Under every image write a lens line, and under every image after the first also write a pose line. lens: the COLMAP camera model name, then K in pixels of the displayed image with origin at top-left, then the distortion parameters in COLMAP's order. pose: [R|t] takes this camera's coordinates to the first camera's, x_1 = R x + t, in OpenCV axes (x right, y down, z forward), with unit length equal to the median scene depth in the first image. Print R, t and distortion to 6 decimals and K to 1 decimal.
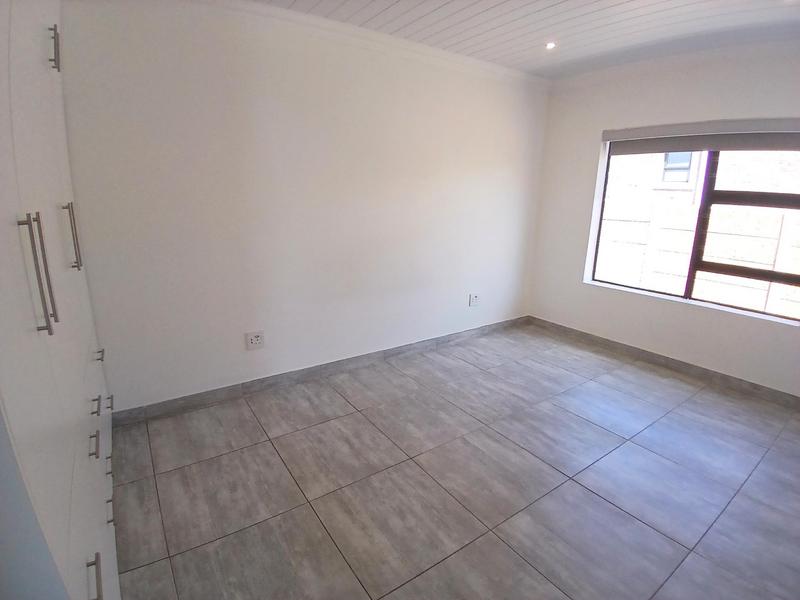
lens RADIAL K [[403.3, 0, 400.0], [0, 403.3, 300.0], [0, 0, 1]] dist [-0.018884, -0.033741]
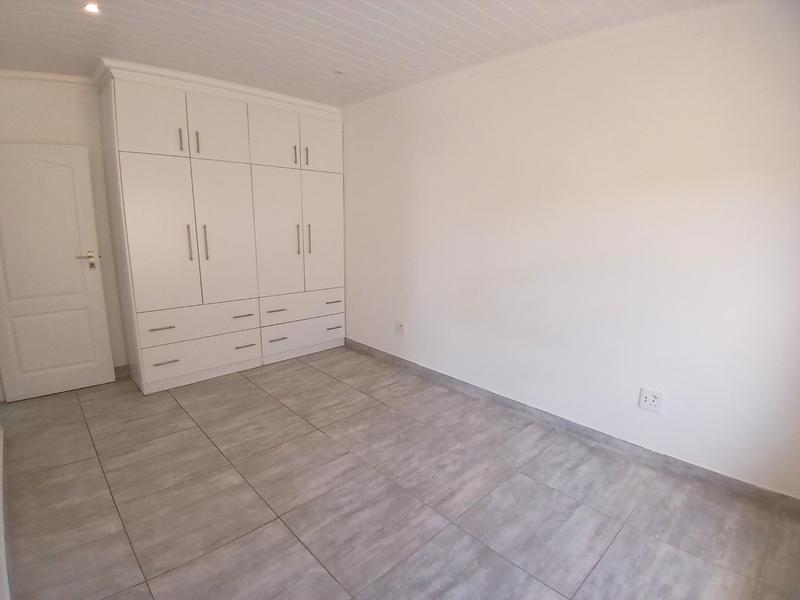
lens RADIAL K [[403.3, 0, 400.0], [0, 403.3, 300.0], [0, 0, 1]] dist [-0.018884, -0.033741]
pose [[0.150725, 0.182264, -0.971628, 0.946913], [-0.262321, 0.954997, 0.138452, -0.176978], [0.953137, 0.234010, 0.191754, 0.720658]]
